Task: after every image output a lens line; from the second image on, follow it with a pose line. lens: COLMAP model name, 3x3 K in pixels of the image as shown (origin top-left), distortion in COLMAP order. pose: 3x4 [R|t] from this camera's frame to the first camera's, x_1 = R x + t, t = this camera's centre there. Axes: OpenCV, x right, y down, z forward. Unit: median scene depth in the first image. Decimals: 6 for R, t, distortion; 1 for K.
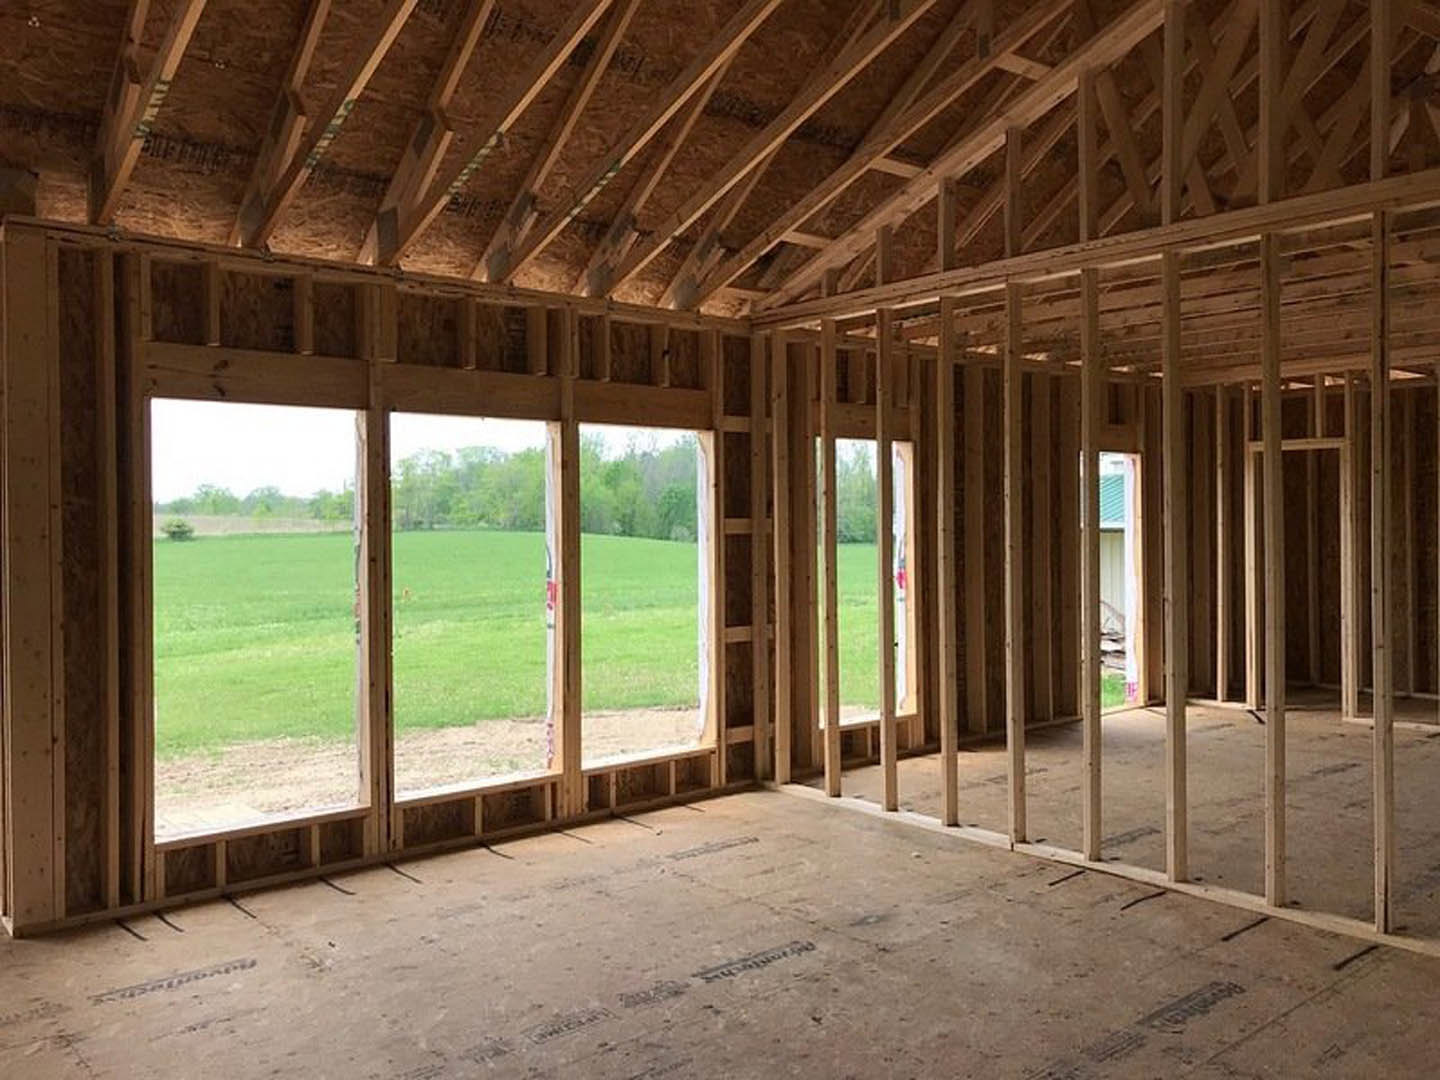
lens RADIAL K [[1169.7, 0, 720.7], [0, 1169.7, 515.8], [0, 0, 1]] dist [0.048929, 0.002816]
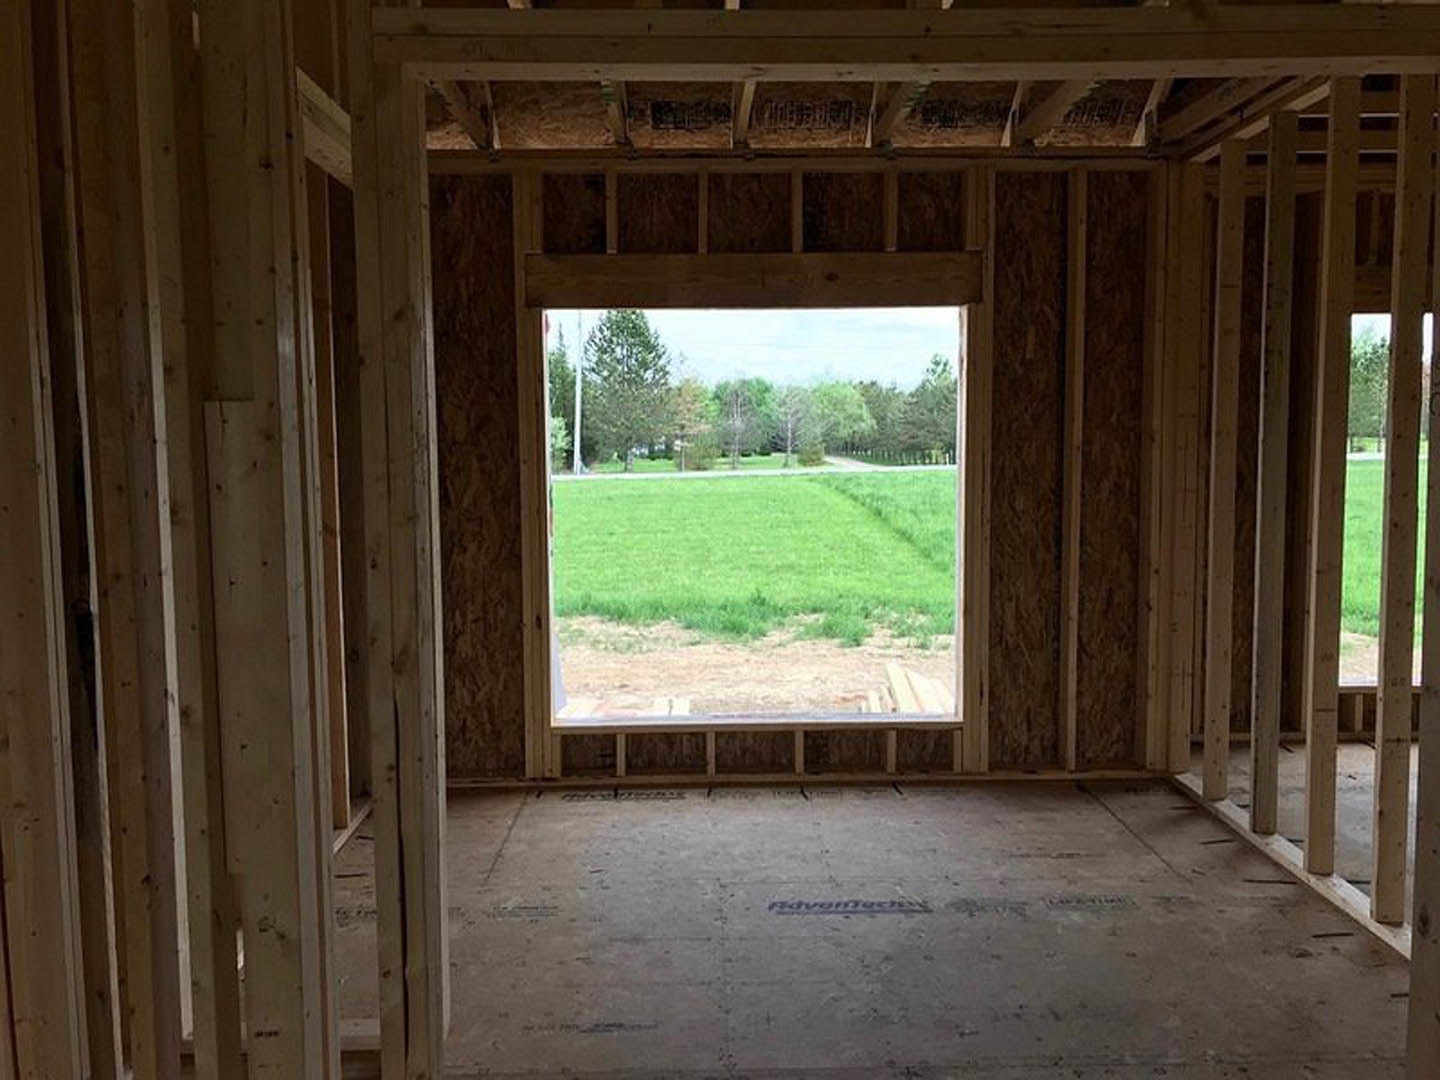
lens RADIAL K [[1199.3, 0, 713.2], [0, 1199.3, 533.1], [0, 0, 1]] dist [0.026965, -0.006939]
pose [[0.776509, 0.056035, -0.627609, 0.317208], [0.004124, 0.995565, 0.093989, -0.001135], [0.630092, -0.075571, 0.772834, 0.259427]]
